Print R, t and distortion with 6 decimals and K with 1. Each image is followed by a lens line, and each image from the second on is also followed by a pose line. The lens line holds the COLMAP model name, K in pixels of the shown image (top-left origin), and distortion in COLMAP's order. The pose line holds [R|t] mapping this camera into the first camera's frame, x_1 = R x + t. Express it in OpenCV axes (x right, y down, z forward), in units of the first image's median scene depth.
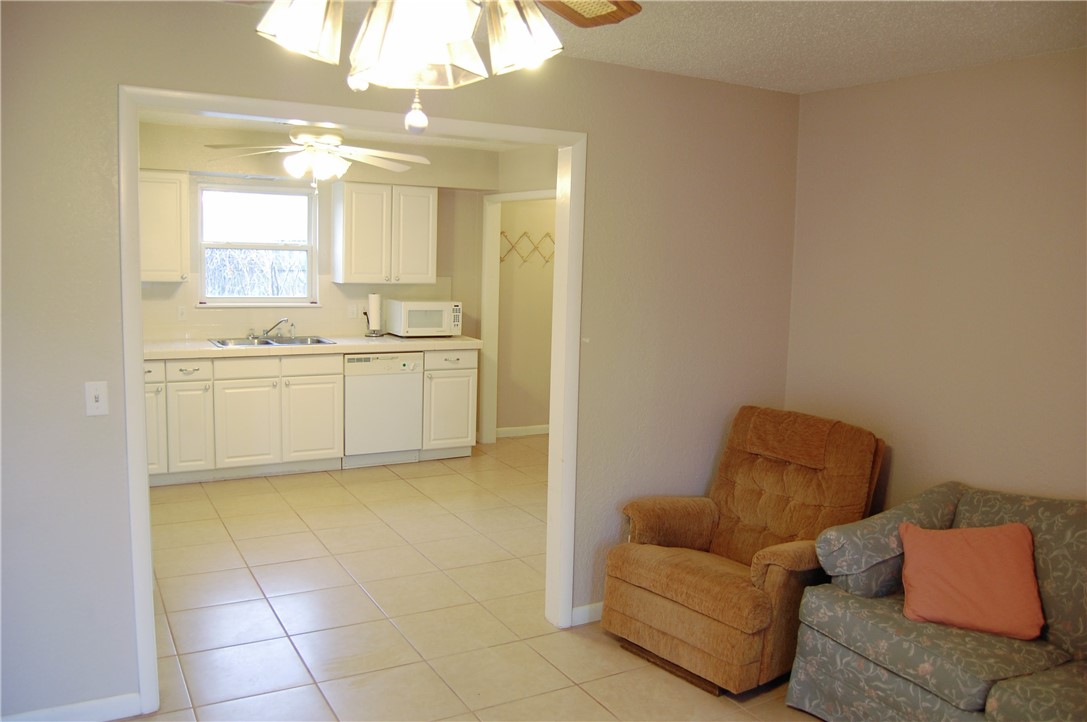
lens RADIAL K [[845.4, 0, 543.5], [0, 845.4, 361.0], [0, 0, 1]] dist [-0.069144, 0.002181]
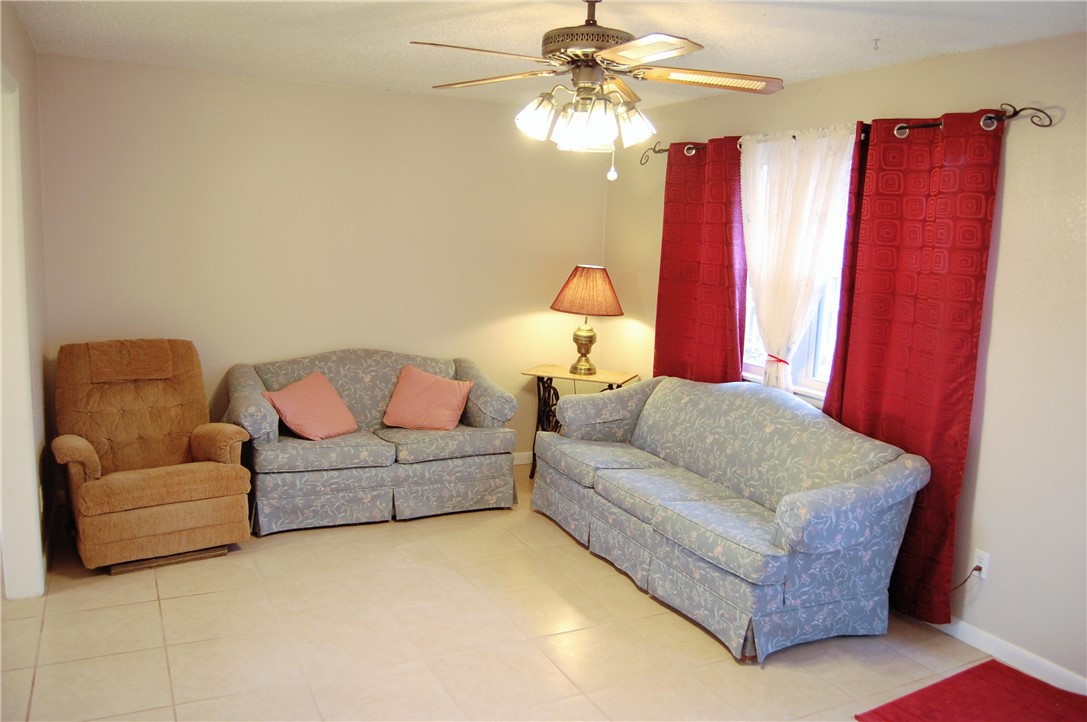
lens RADIAL K [[845.4, 0, 543.5], [0, 845.4, 361.0], [0, 0, 1]] dist [-0.069144, 0.002181]
pose [[0.072127, -0.183377, 0.980393, -1.025445], [0.087324, 0.980340, 0.176943, -0.081491], [-0.993565, 0.072849, 0.086722, 0.402161]]
